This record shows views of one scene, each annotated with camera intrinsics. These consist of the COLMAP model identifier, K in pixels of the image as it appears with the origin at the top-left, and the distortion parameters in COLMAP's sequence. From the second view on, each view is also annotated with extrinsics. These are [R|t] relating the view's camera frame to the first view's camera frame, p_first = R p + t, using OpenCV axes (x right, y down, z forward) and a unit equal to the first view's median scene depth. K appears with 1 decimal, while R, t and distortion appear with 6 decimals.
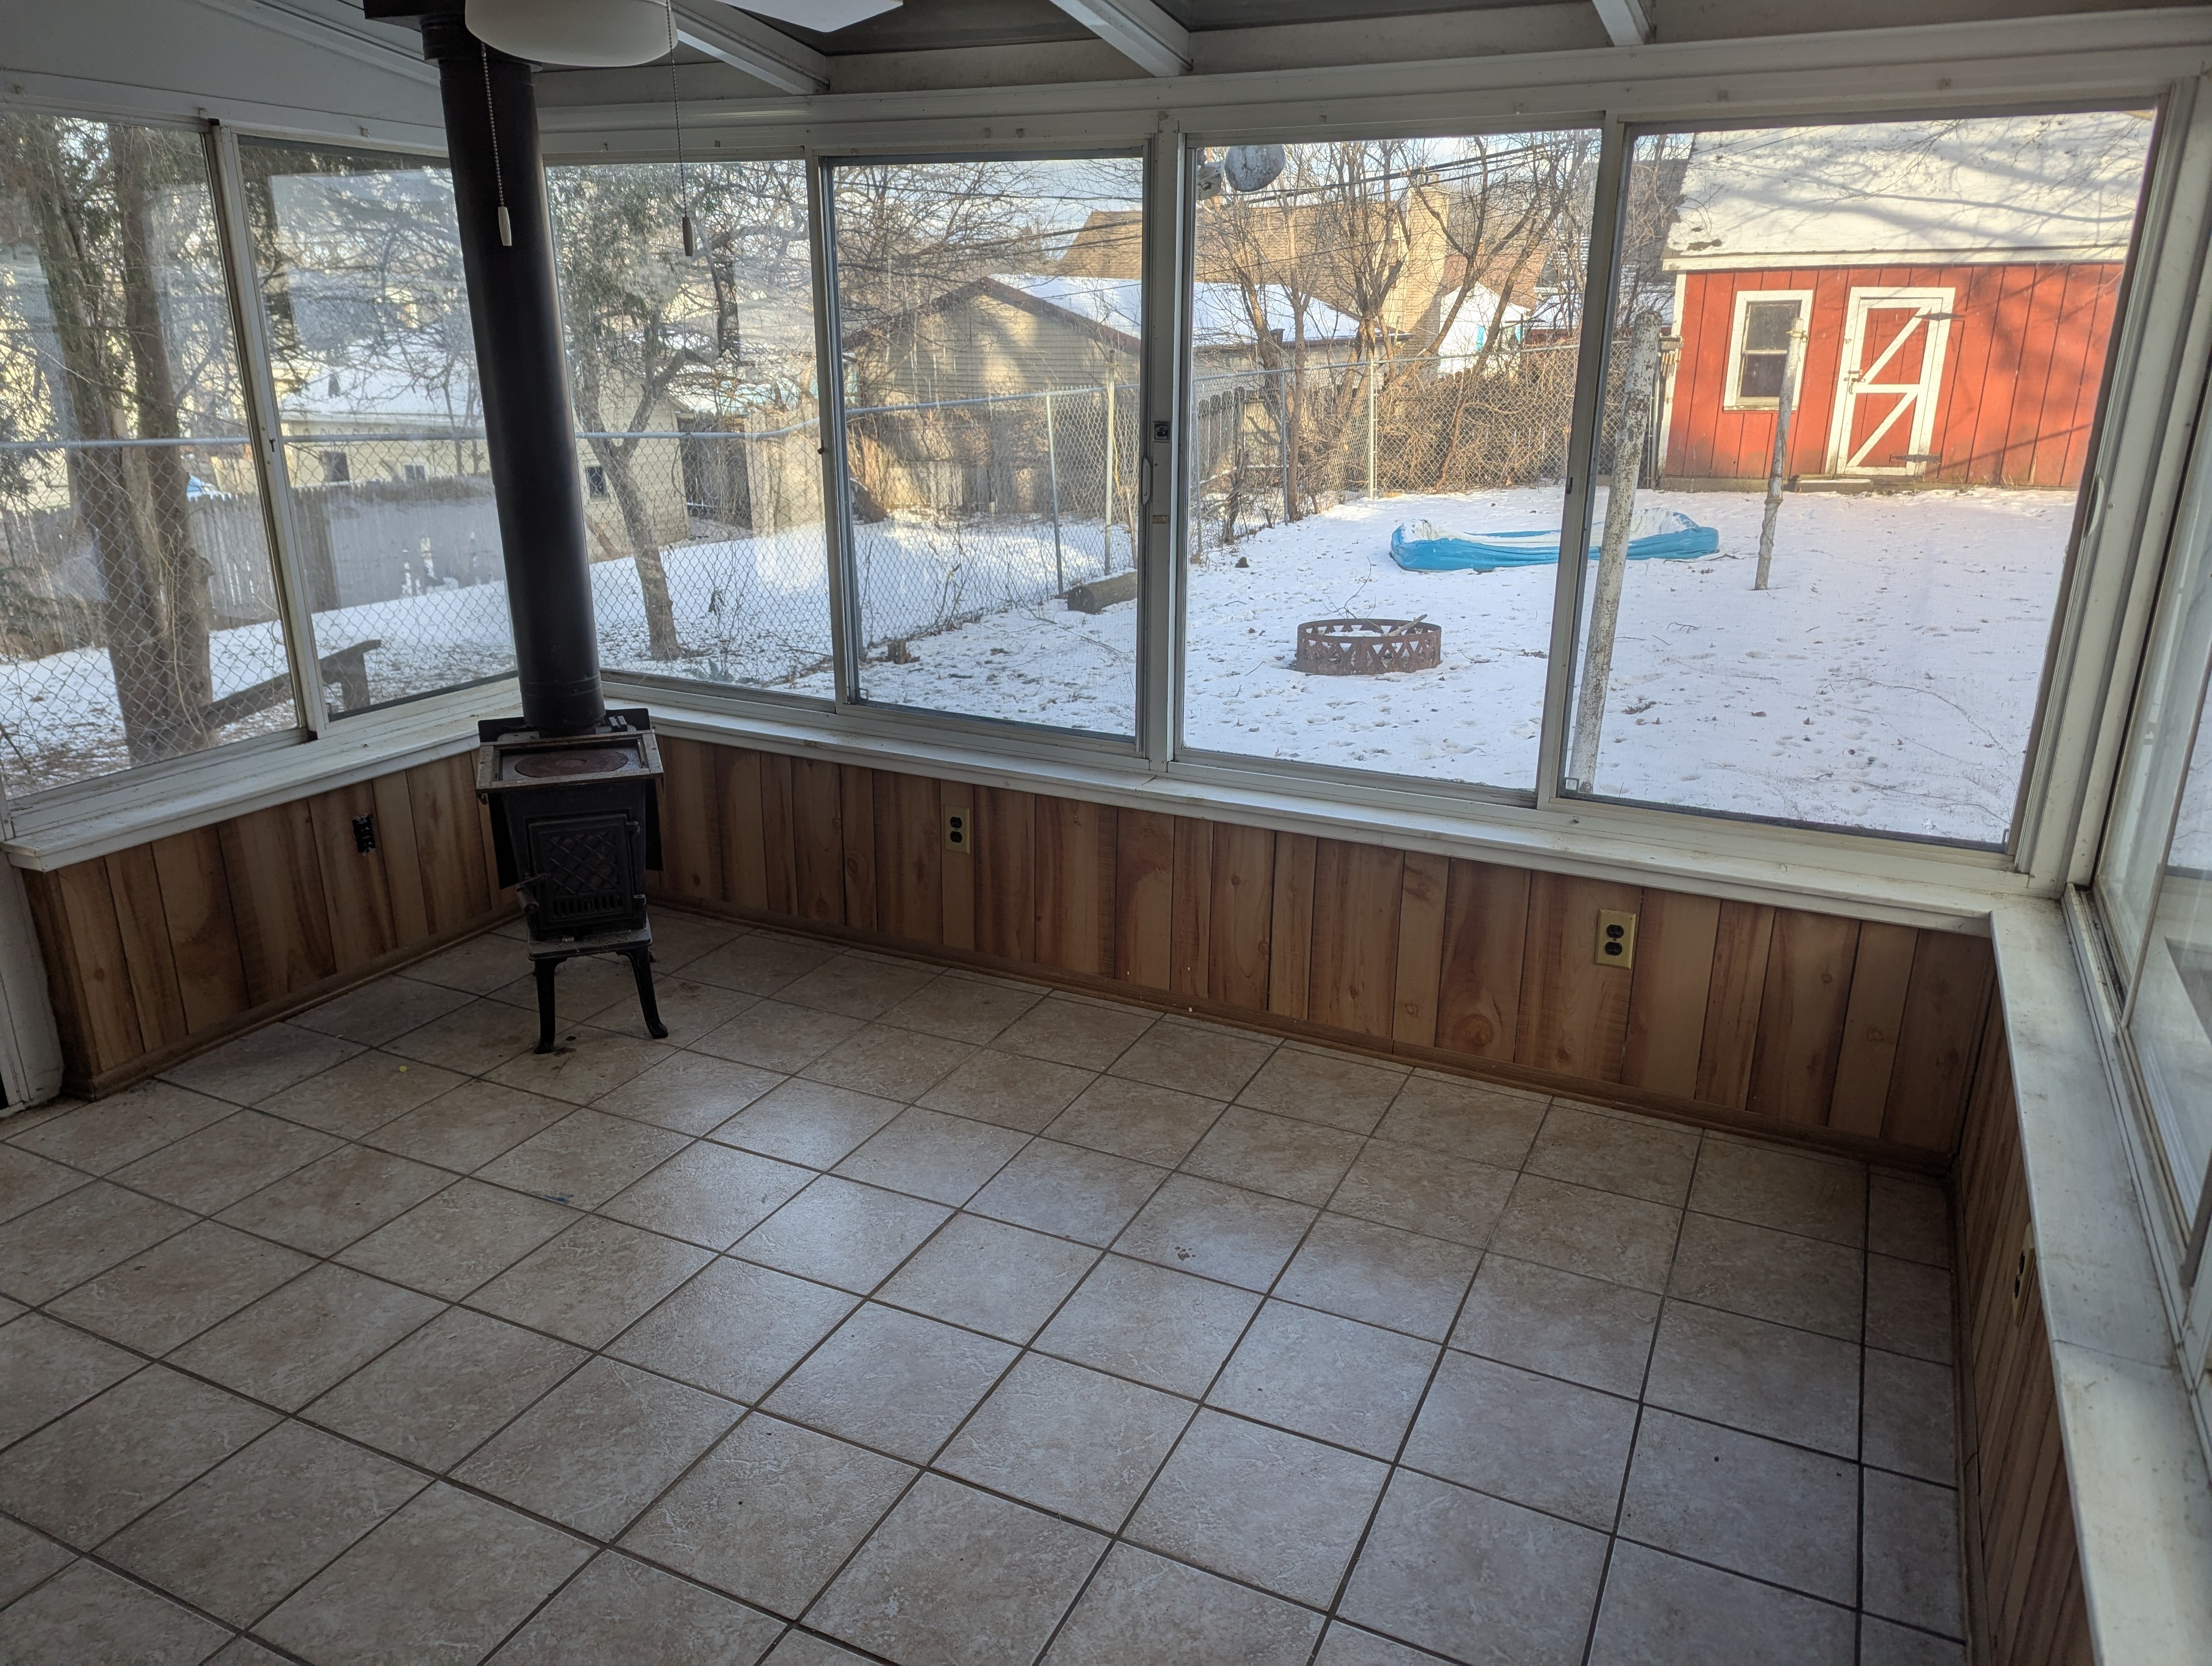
lens RADIAL K [[1554.1, 0, 1122.3], [0, 1554.1, 823.8], [0, 0, 1]] dist [0.065727, -0.049077]
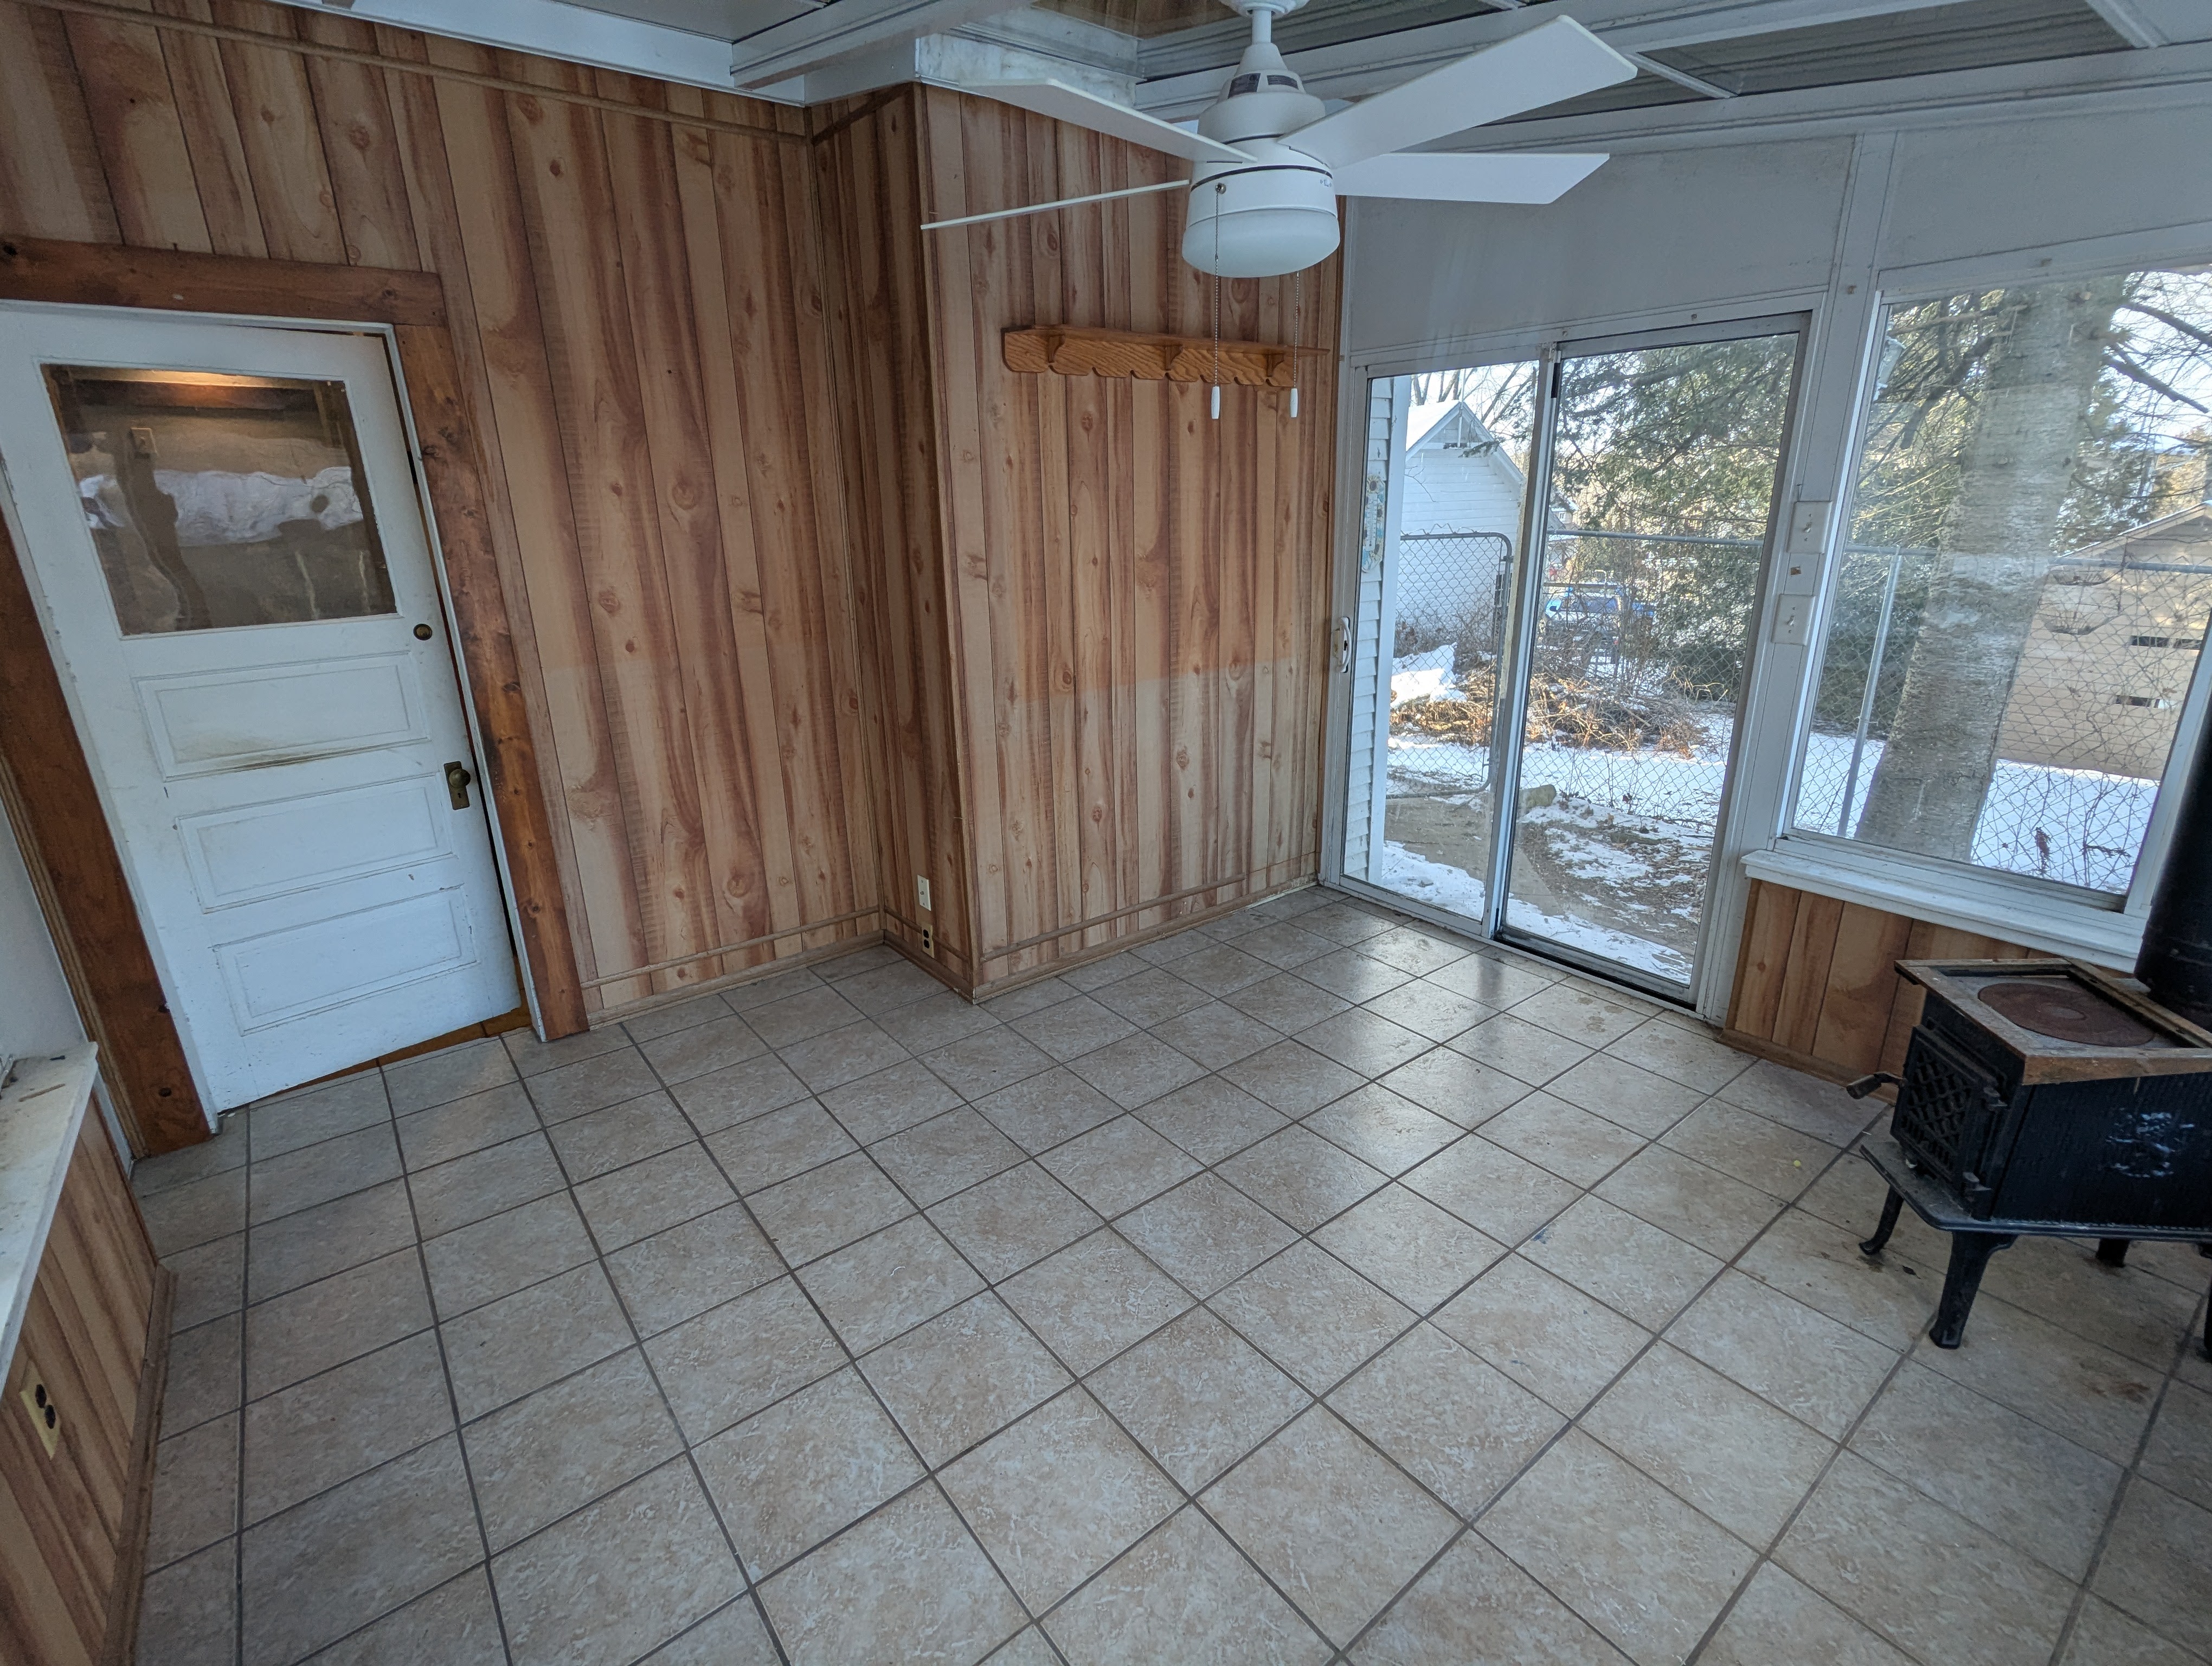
lens RADIAL K [[1047.0, 0, 1106.7], [0, 1047.0, 833.6], [0, 0, 1]] dist [-0.001247, 0.001902]
pose [[-0.449444, 0.282955, -0.847312, 0.107132], [-0.257428, 0.867247, 0.426161, -0.079872], [0.855413, 0.409657, -0.316939, 0.259170]]
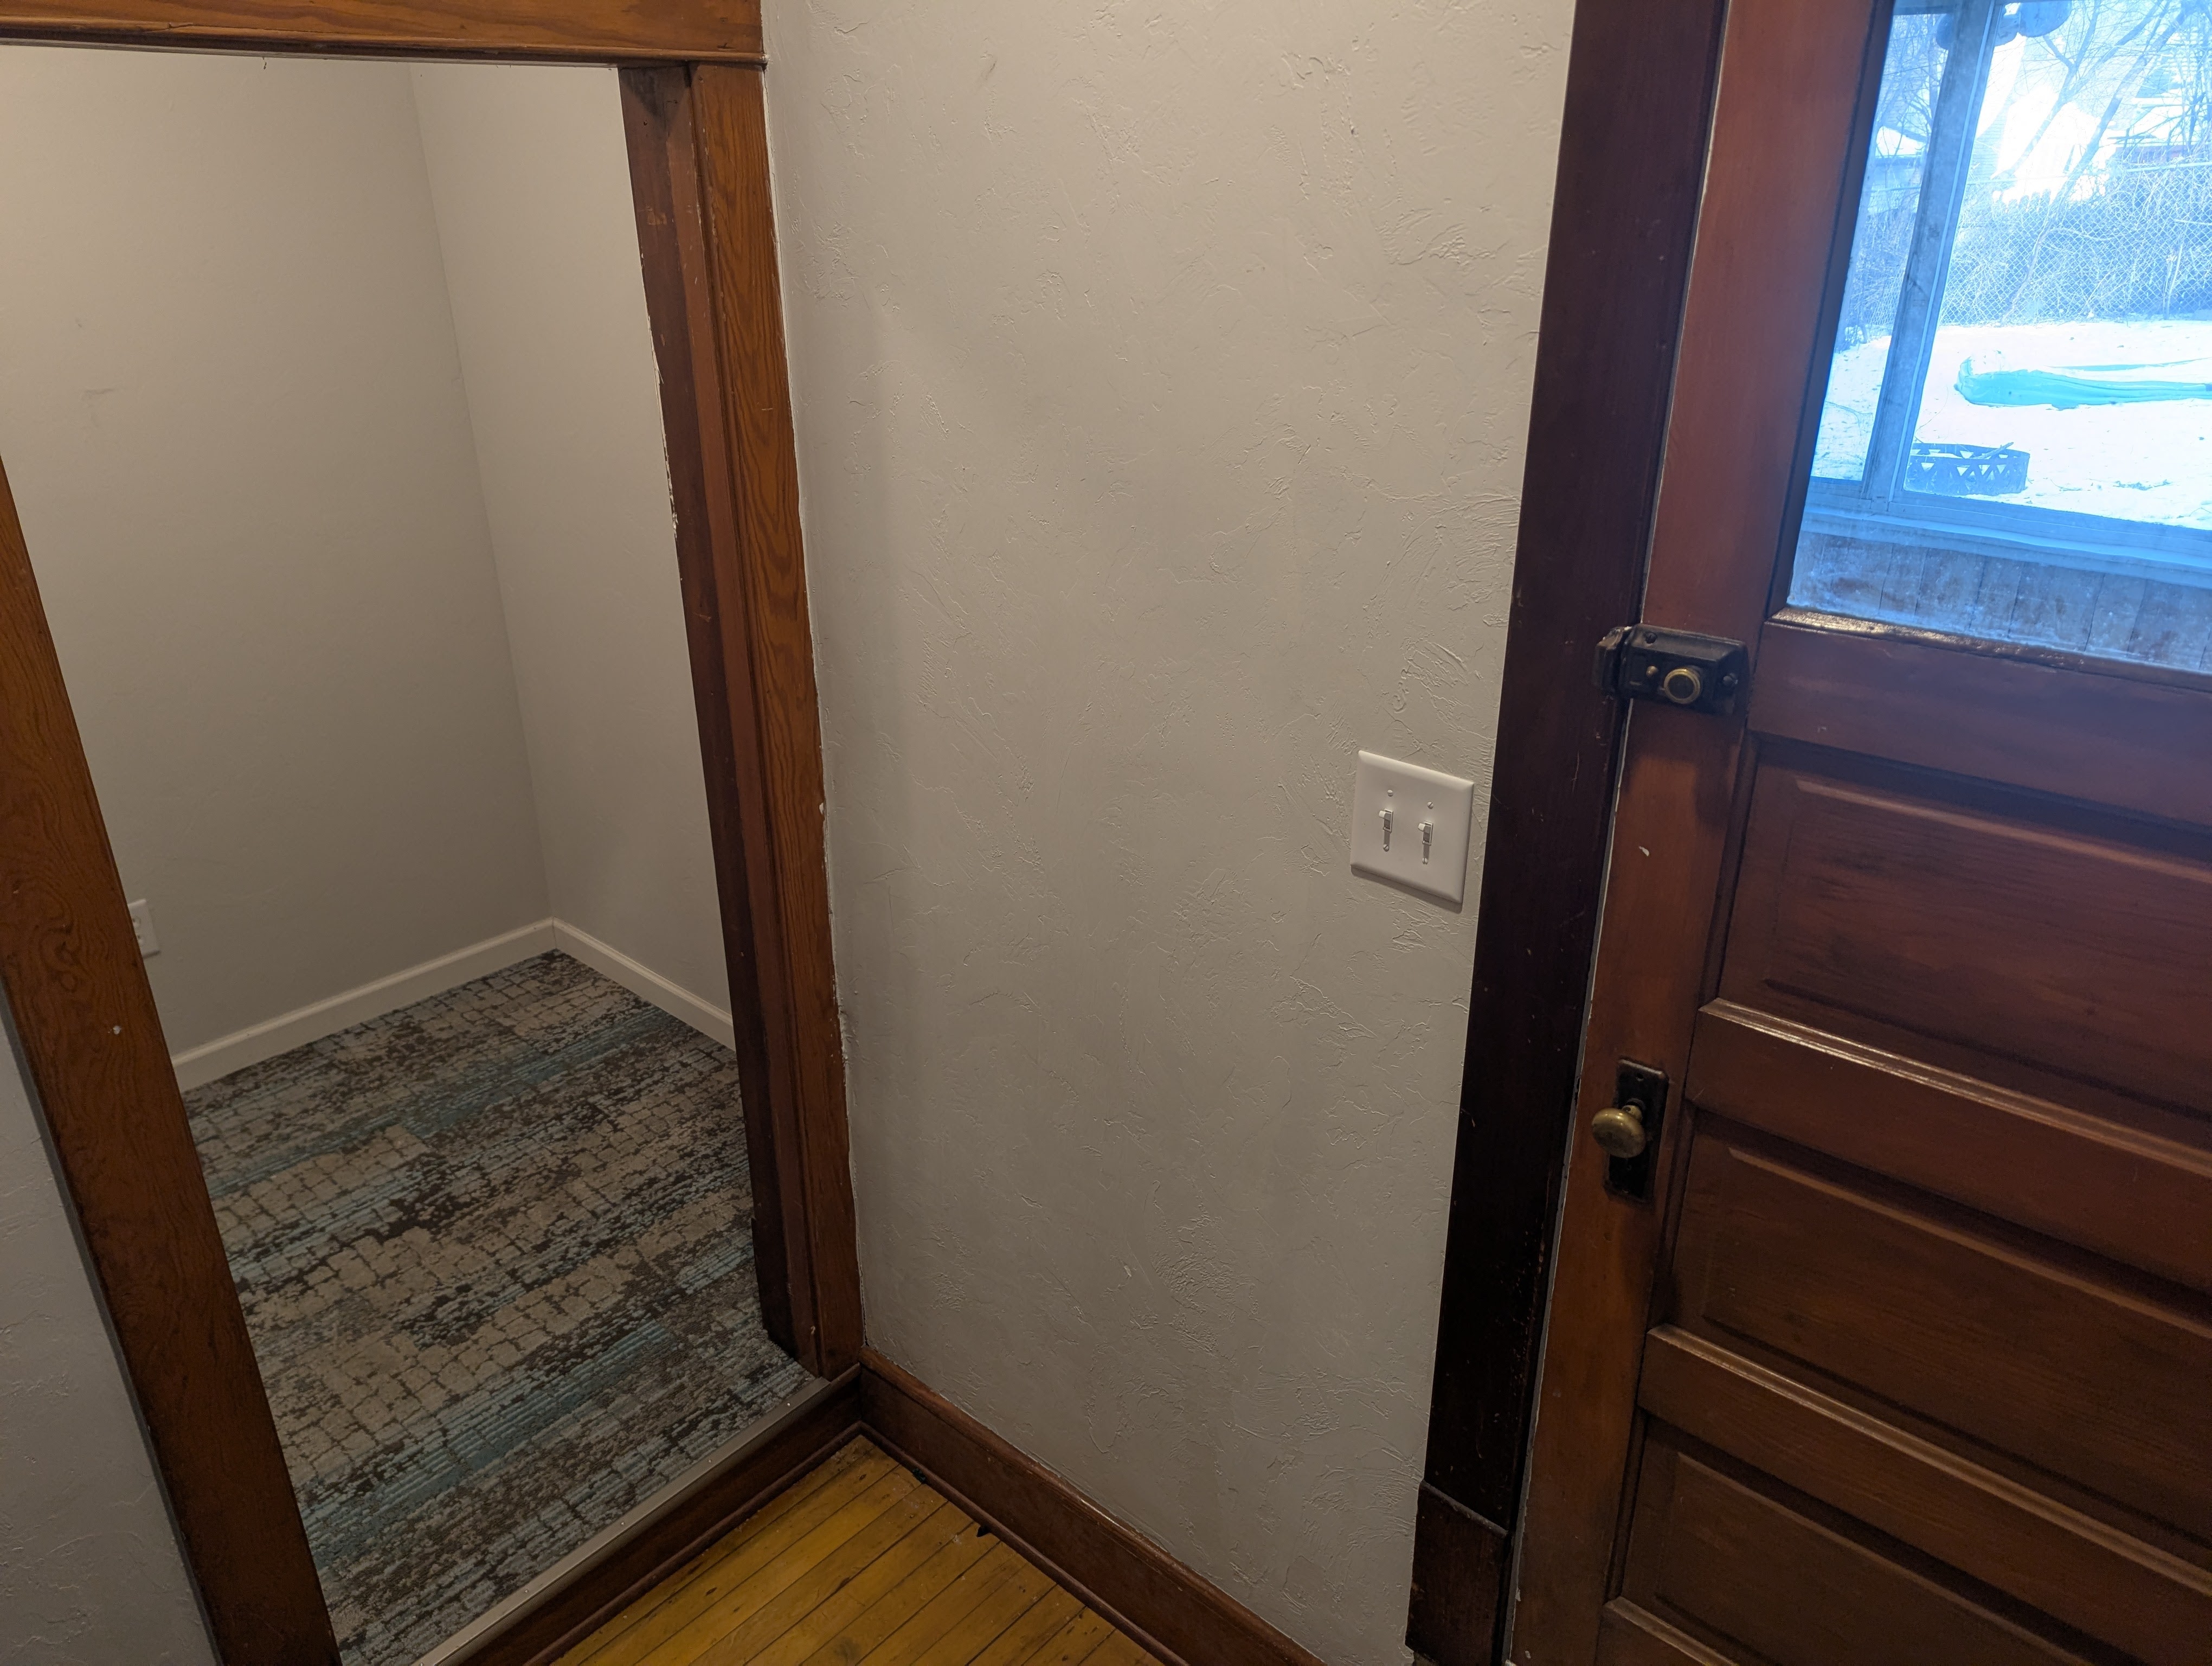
lens RADIAL K [[1554.1, 0, 1106.7], [0, 1554.1, 824.7], [0, 0, 1]] dist [0.065727, -0.049077]
pose [[0.961800, 0.104541, -0.253004, -0.090563], [-0.079456, 0.991031, 0.107440, 0.052047], [0.261967, -0.083233, 0.961481, -0.168886]]
